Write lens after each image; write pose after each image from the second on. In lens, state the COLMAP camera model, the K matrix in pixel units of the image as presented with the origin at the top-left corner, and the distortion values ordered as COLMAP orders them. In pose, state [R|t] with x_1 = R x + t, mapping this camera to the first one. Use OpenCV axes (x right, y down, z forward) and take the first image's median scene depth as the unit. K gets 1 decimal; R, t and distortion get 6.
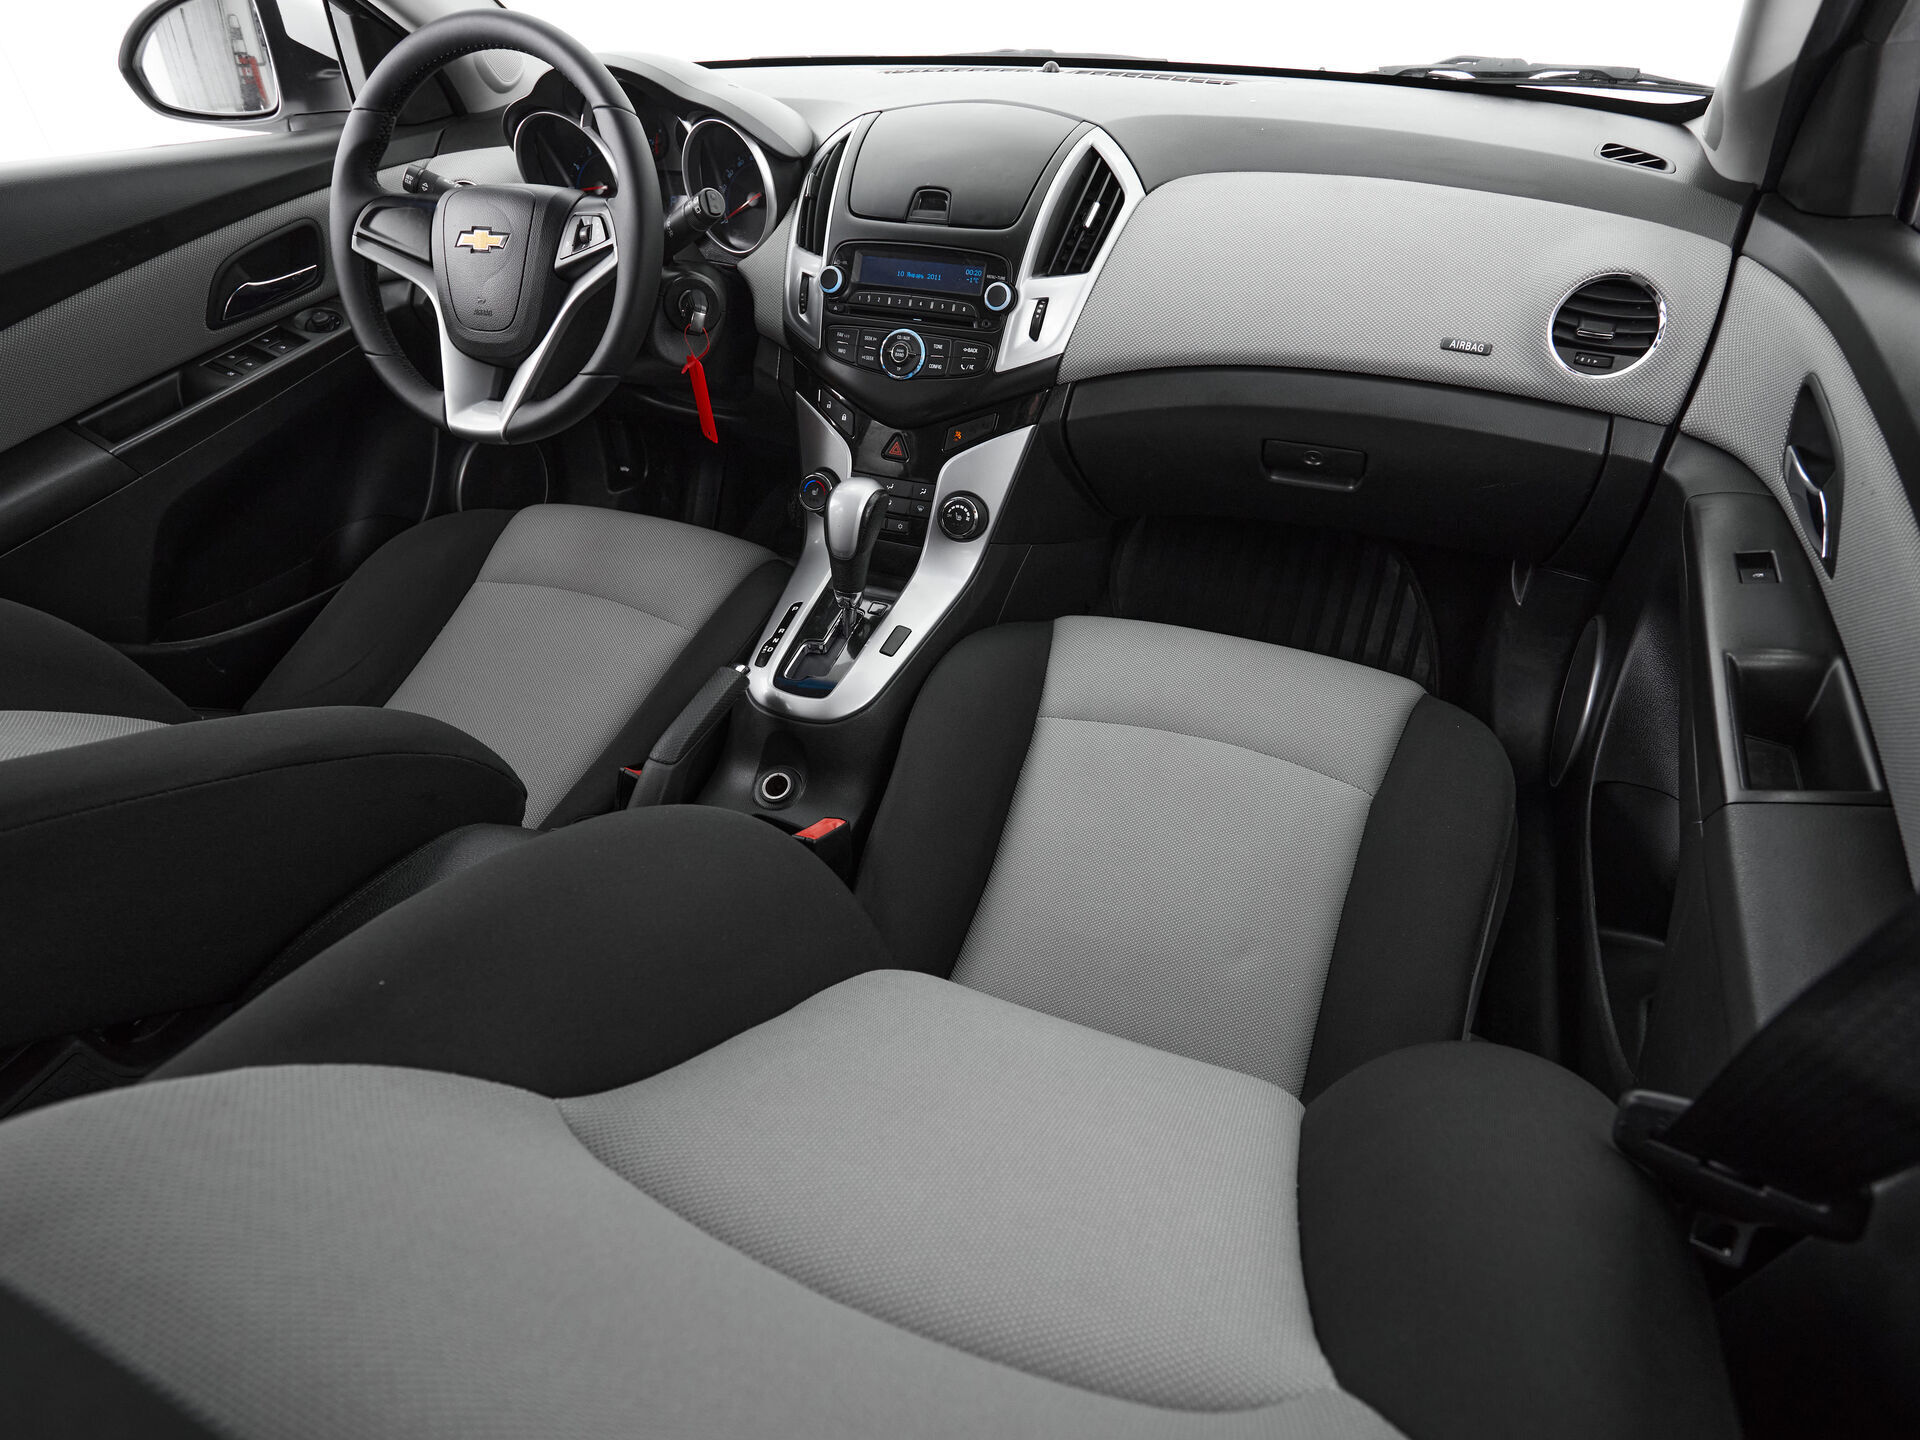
lens RADIAL K [[1054.7, 0, 957.1], [0, 1054.7, 699.5], [0, 0, 1]] dist [-0.002531, -0.001001]
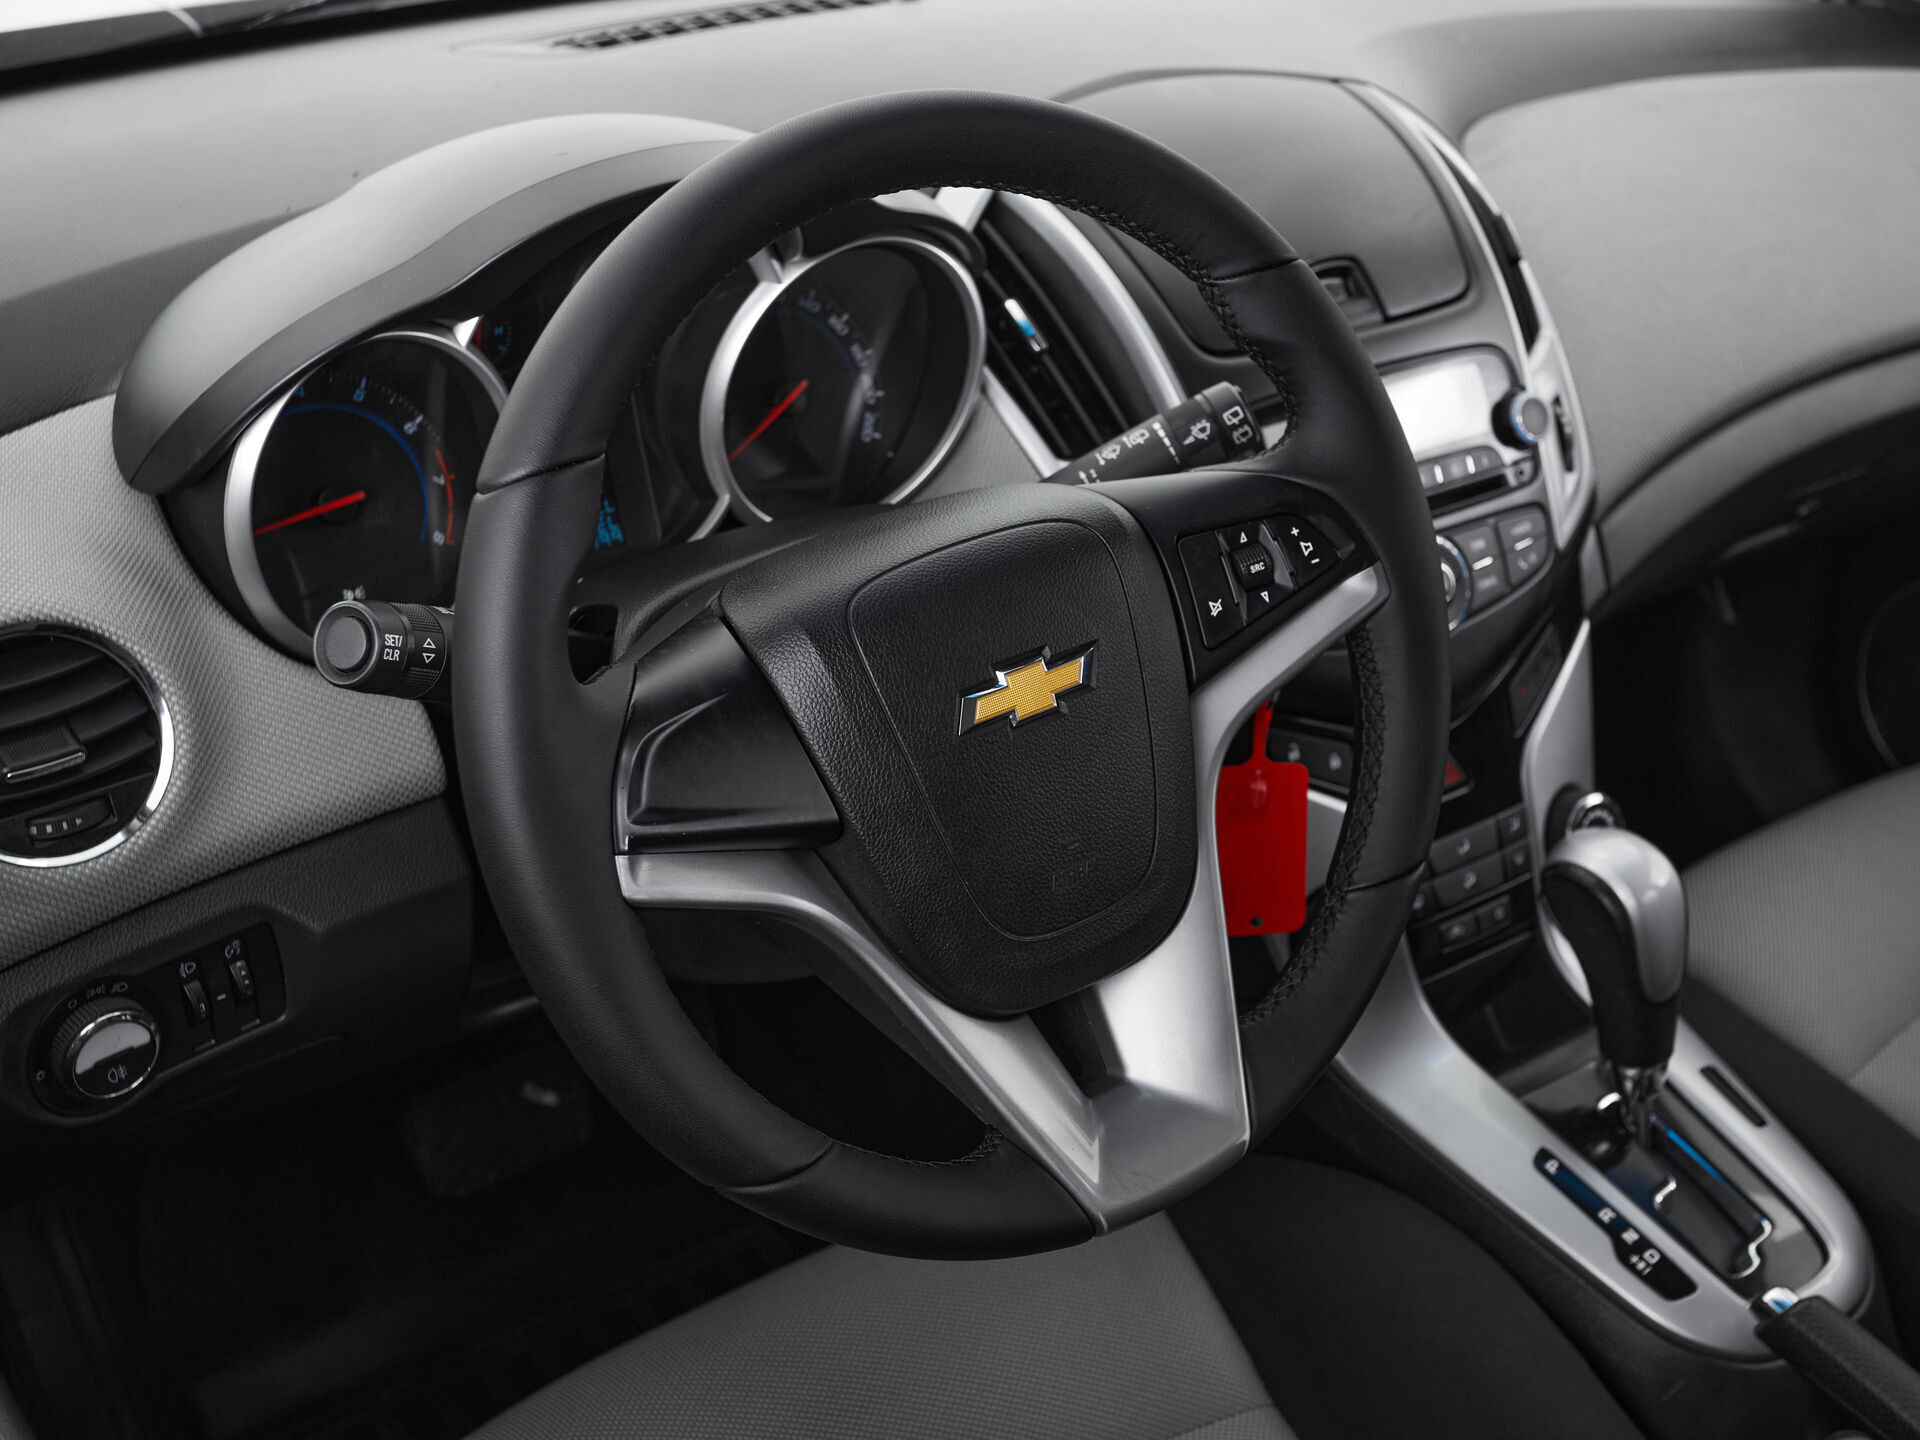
lens RADIAL K [[2385.3, 0, 1010.1], [0, 2385.3, 699.3], [0, 0, 1]] dist [0.024722, 0.000000]
pose [[0.505415, -0.376454, 0.776427, -0.997847], [0.487889, 0.866843, 0.102701, -0.481871], [-0.711702, 0.326903, 0.621783, 0.476051]]
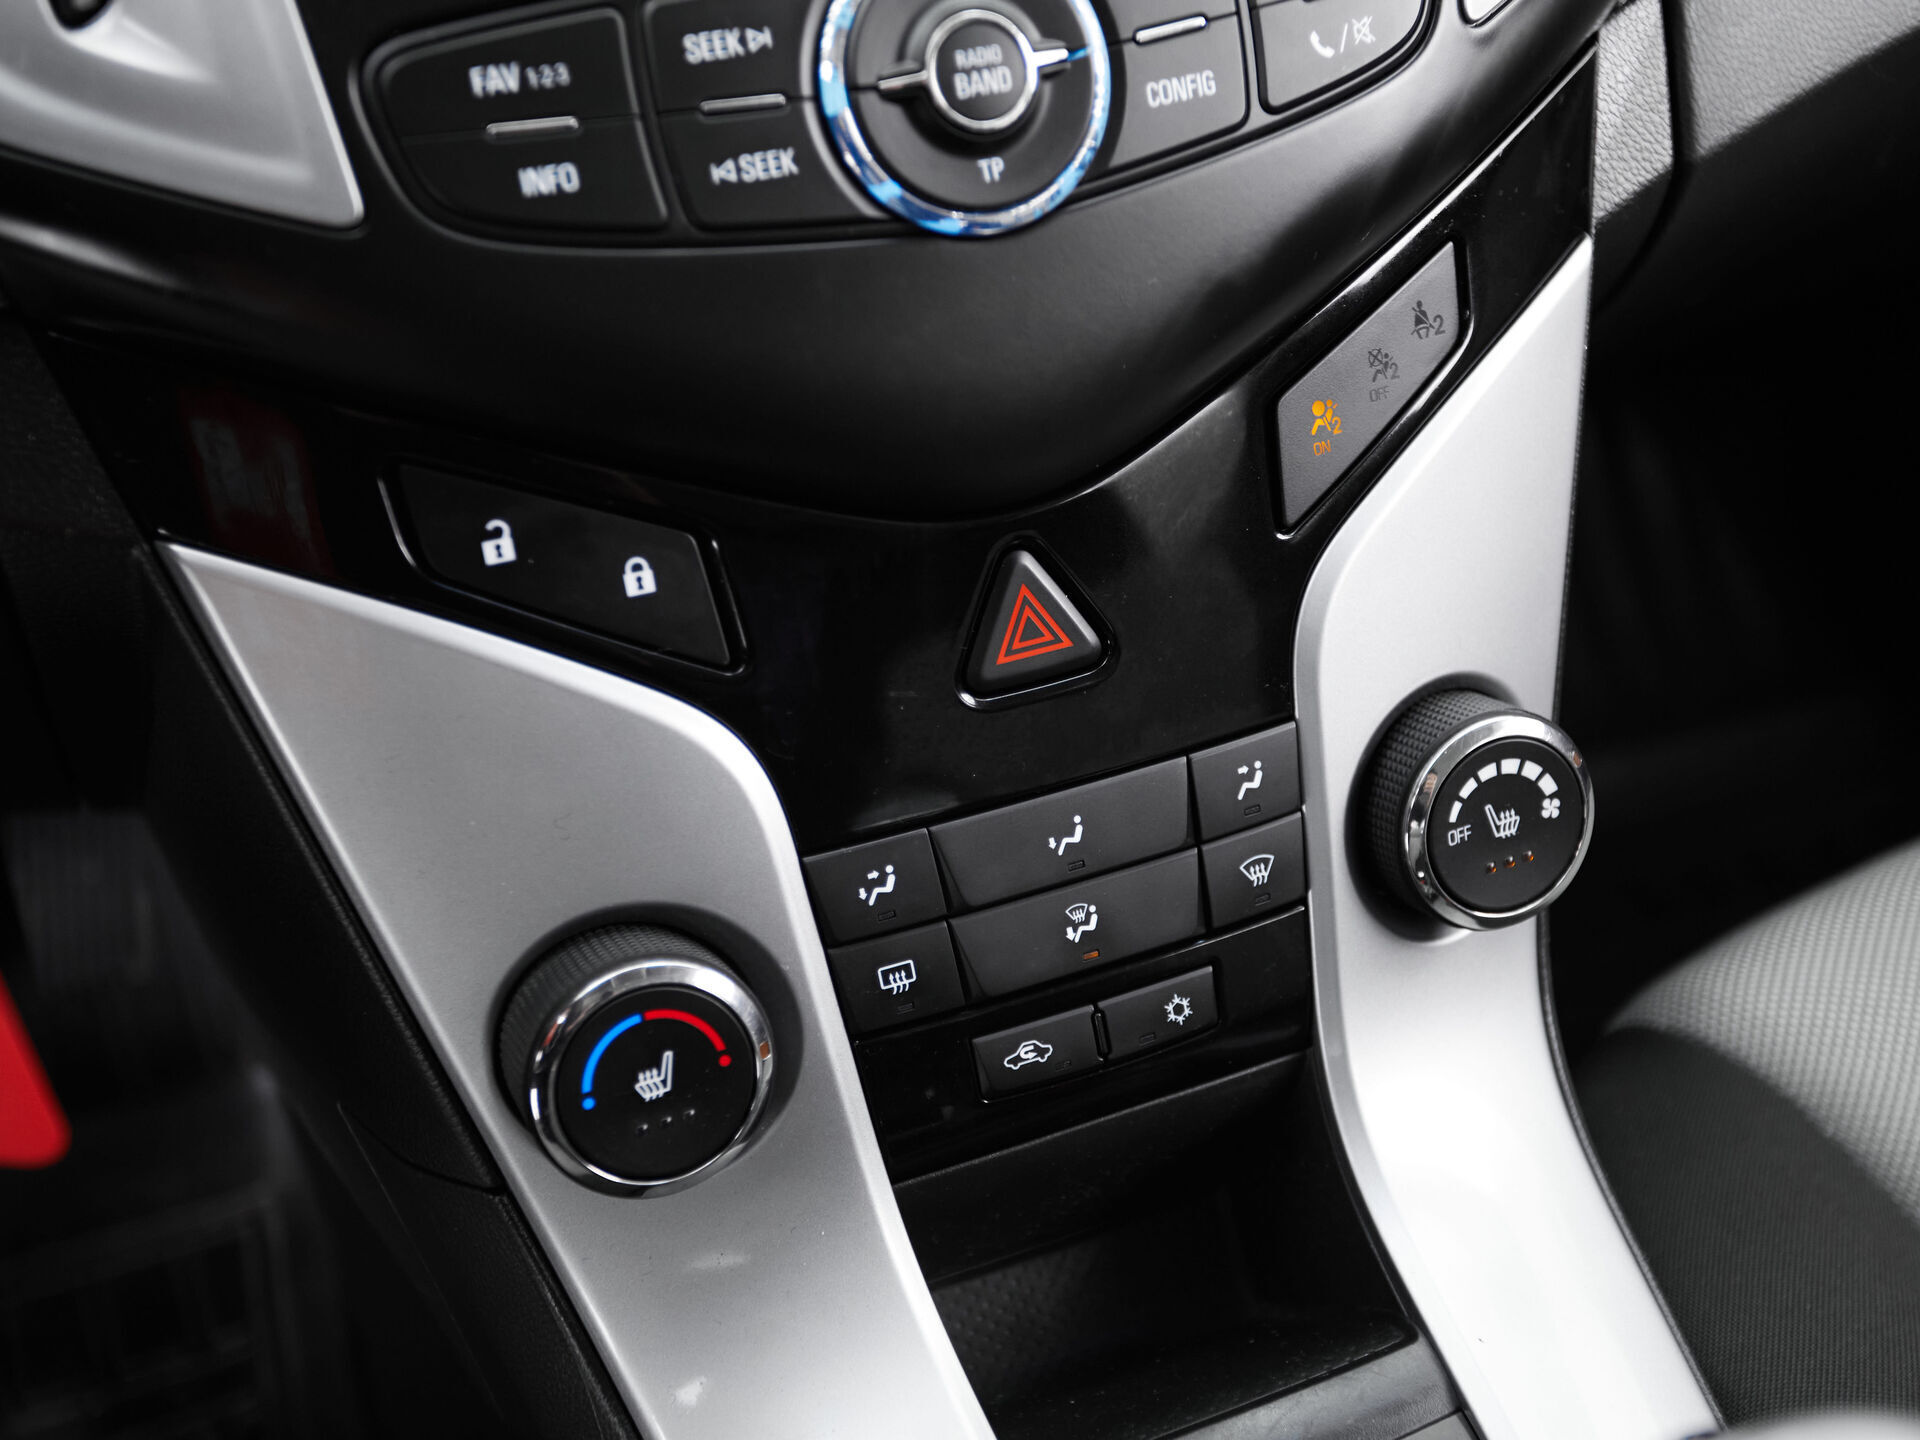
lens RADIAL K [[2385.3, 0, 964.4], [0, 2385.3, 735.7], [0, 0, 1]] dist [0.024722, 0.000000]
pose [[0.696747, -0.424541, 0.578194, -0.302050], [0.433002, 0.891551, 0.132839, -0.284199], [-0.571885, 0.157804, 0.805013, 0.717028]]
